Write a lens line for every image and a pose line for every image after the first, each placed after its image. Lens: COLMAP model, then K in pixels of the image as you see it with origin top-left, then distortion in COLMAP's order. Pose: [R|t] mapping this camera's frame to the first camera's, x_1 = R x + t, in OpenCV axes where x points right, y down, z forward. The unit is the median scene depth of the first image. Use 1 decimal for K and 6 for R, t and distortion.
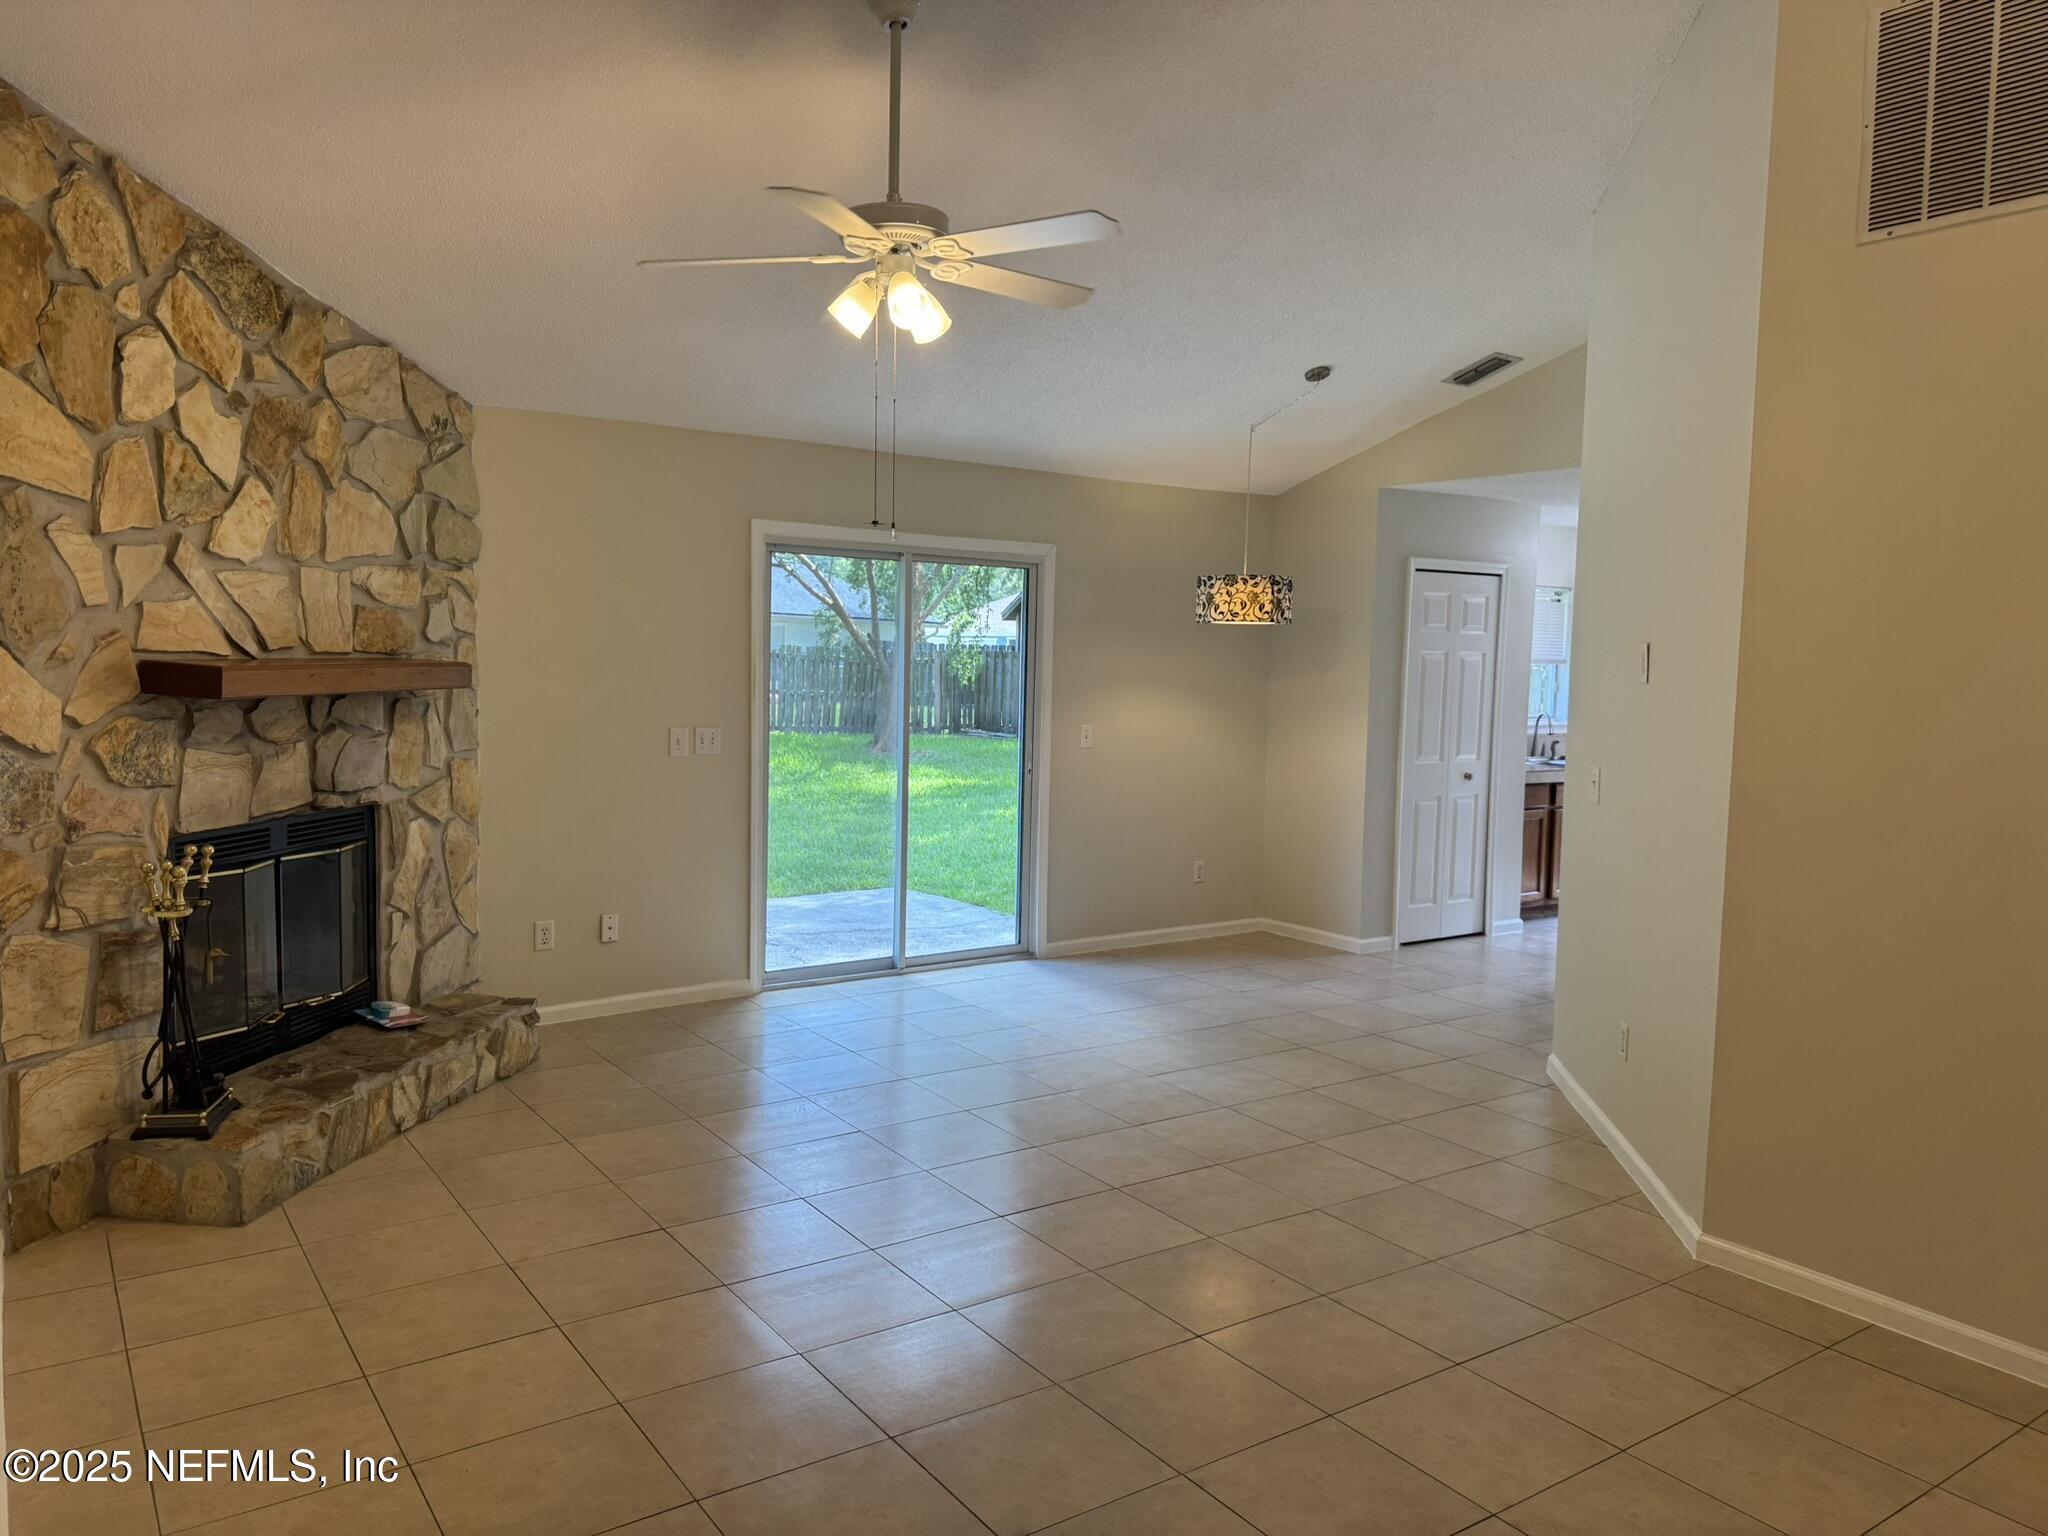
lens RADIAL K [[1449.1, 0, 1017.6], [0, 1449.1, 742.1], [0, 0, 1]] dist [0.054823, -0.061365]
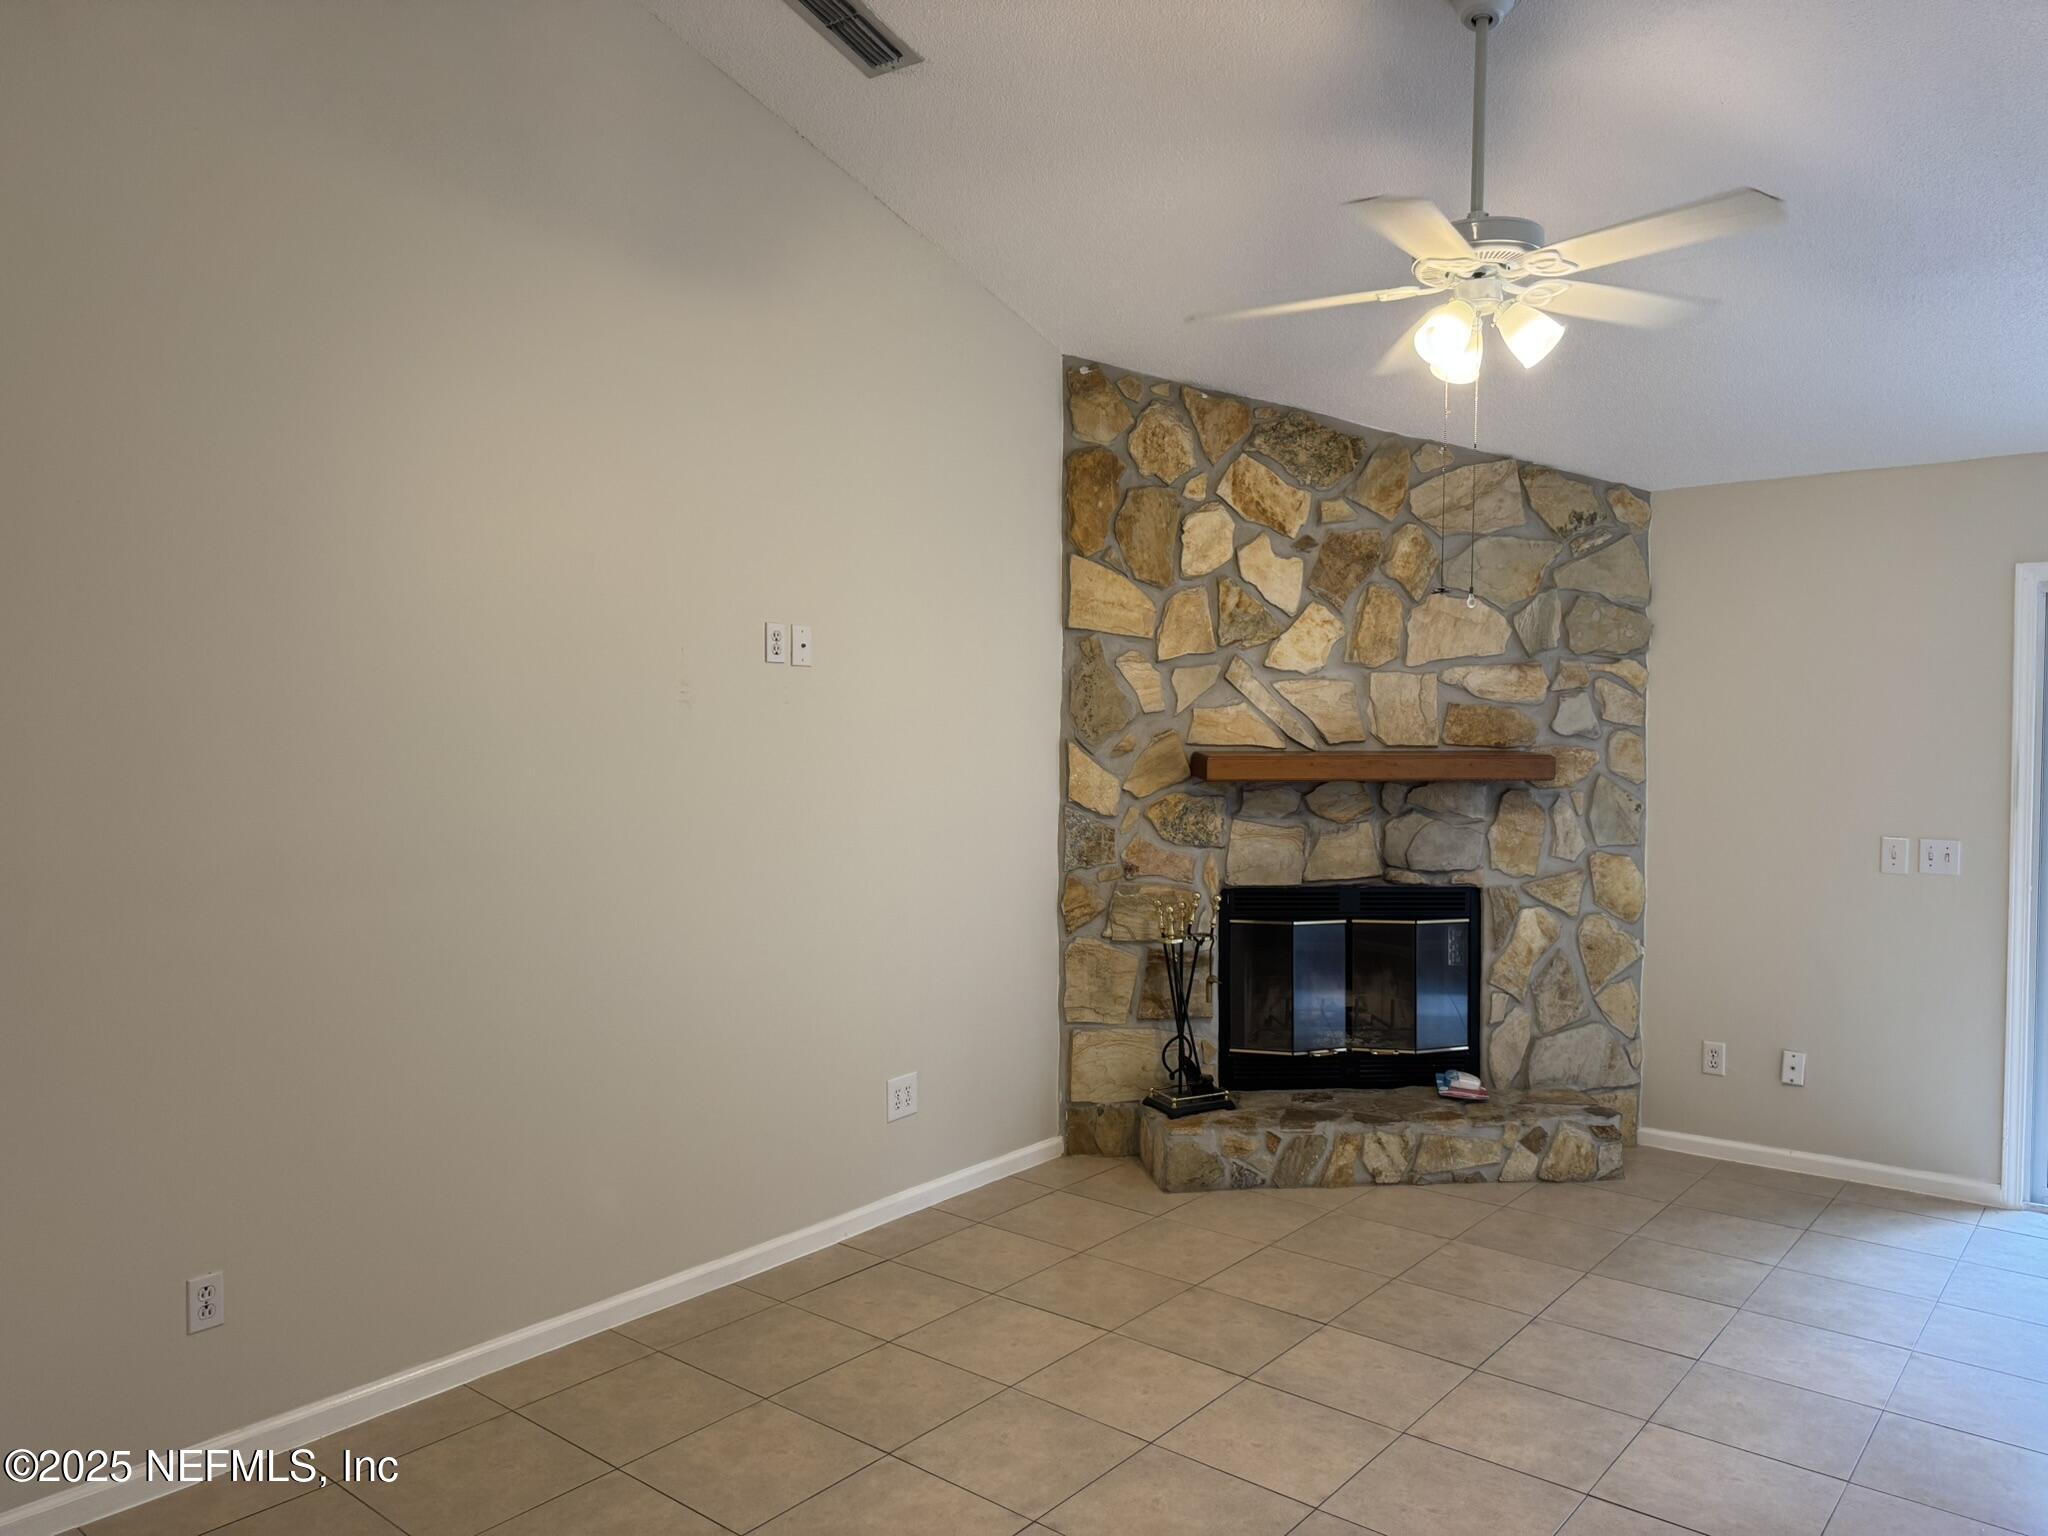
lens RADIAL K [[1449.1, 0, 1026.6], [0, 1449.1, 740.6], [0, 0, 1]] dist [0.054823, -0.061365]
pose [[0.270094, 0.001052, -0.962833, 0.570988], [-0.058799, 0.998151, -0.015404, -0.032554], [0.961037, 0.060774, 0.269656, 0.441347]]
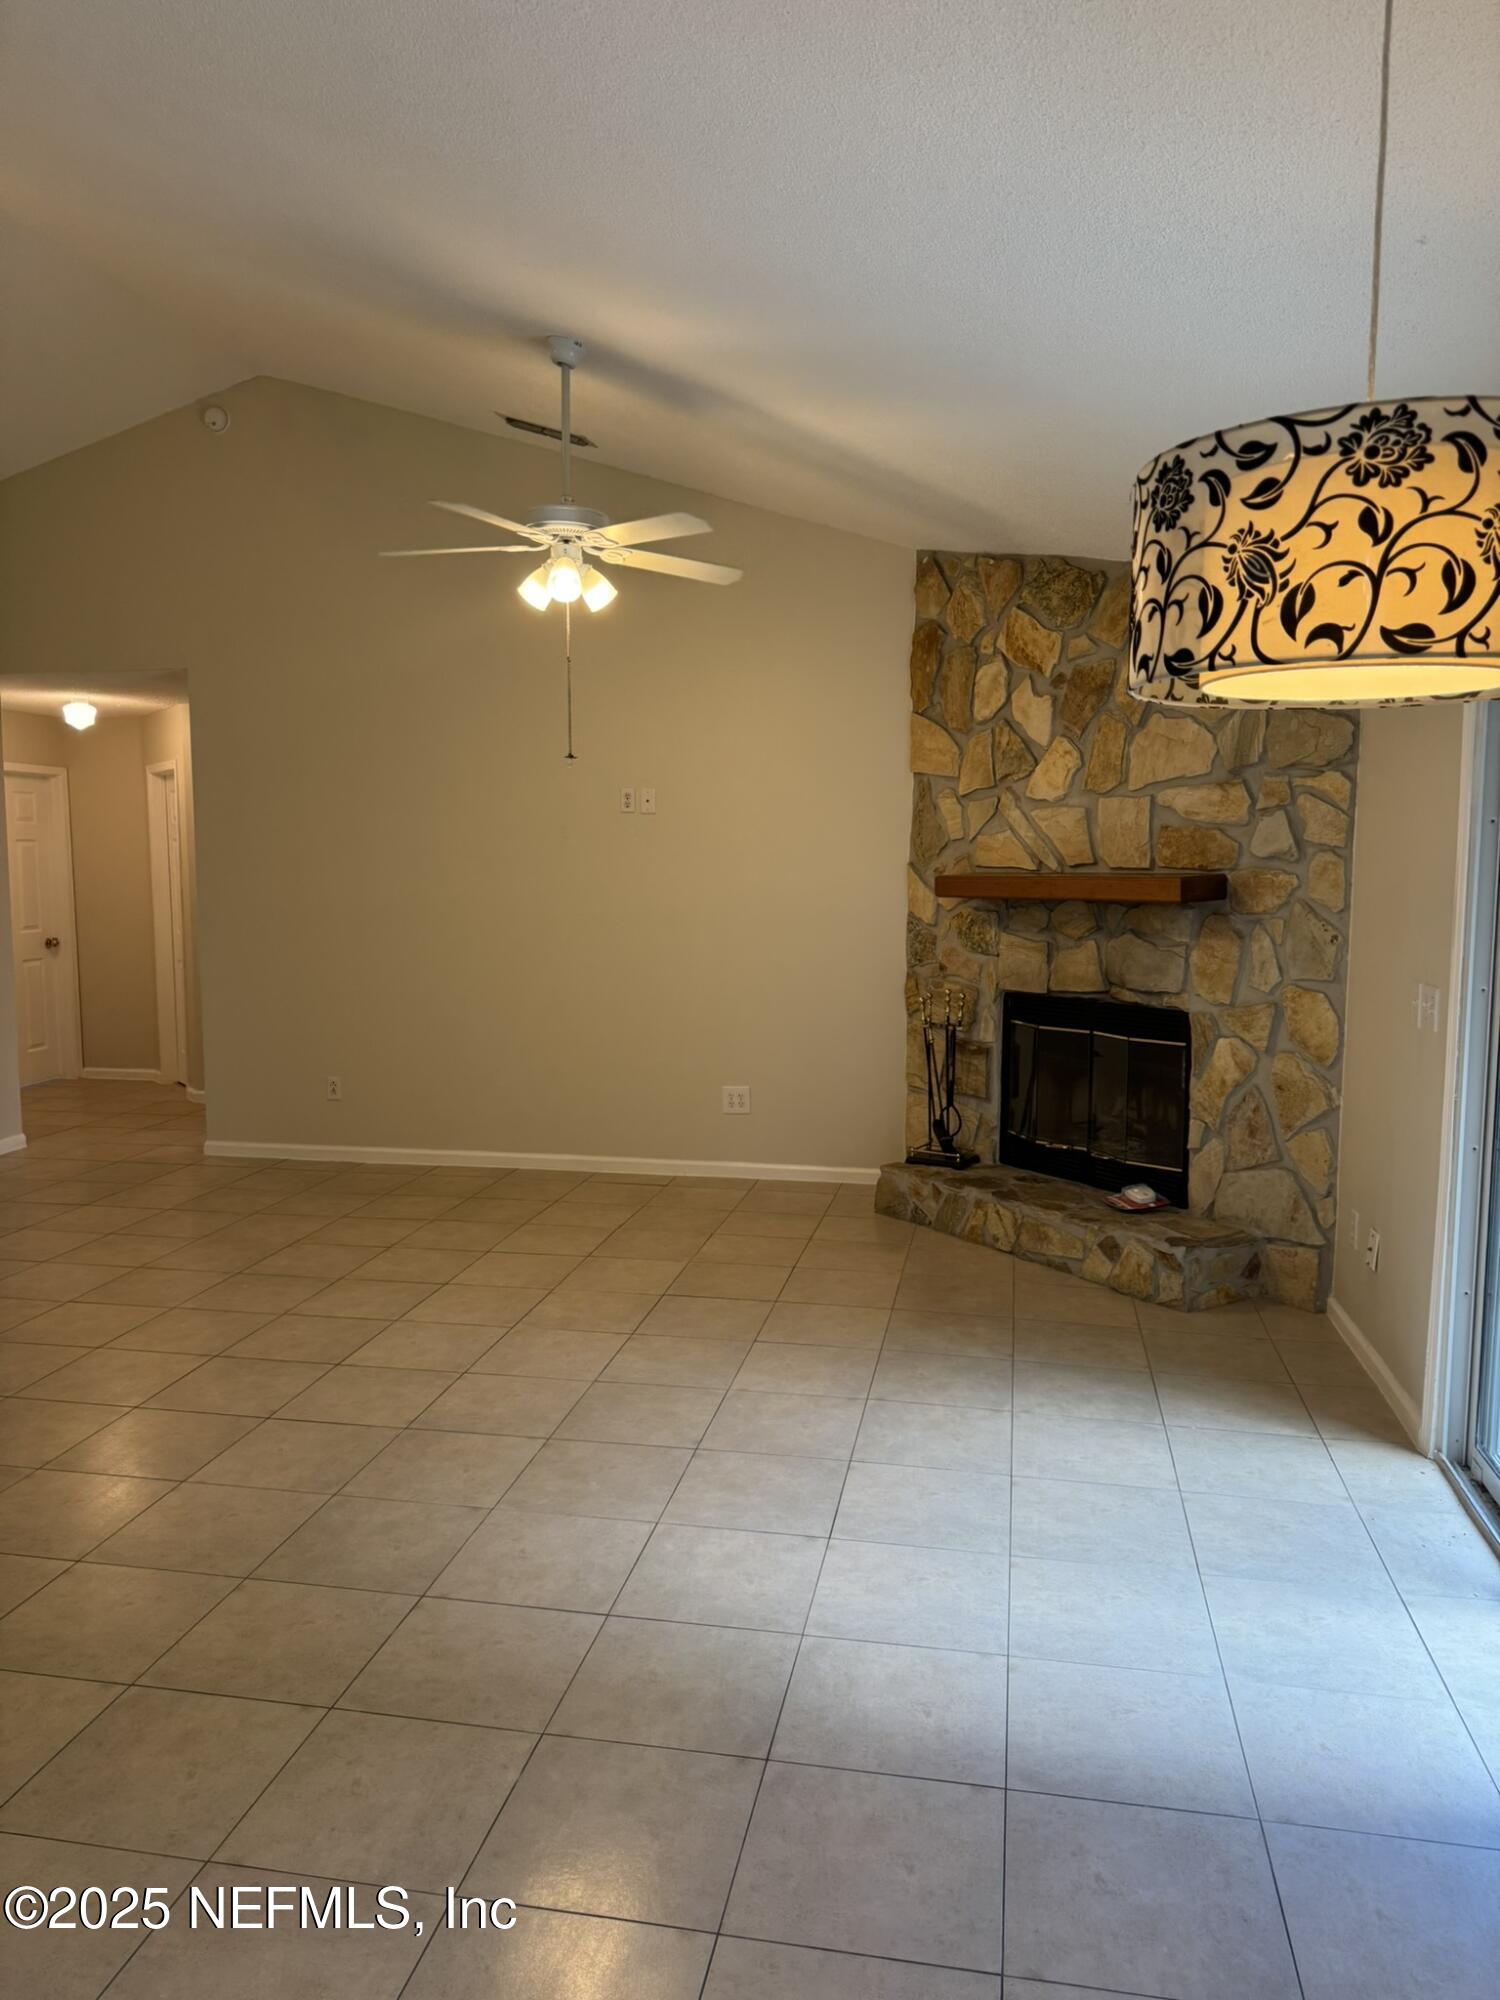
lens RADIAL K [[1415.1, 0, 750.4], [0, 1415.1, 998.2], [0, 0, 1]] dist [0.054823, -0.061365]
pose [[-0.721540, 0.056056, -0.690100, 0.575775], [-0.051964, 0.989522, 0.134709, -0.102428], [0.690420, 0.133059, -0.711066, 1.728010]]
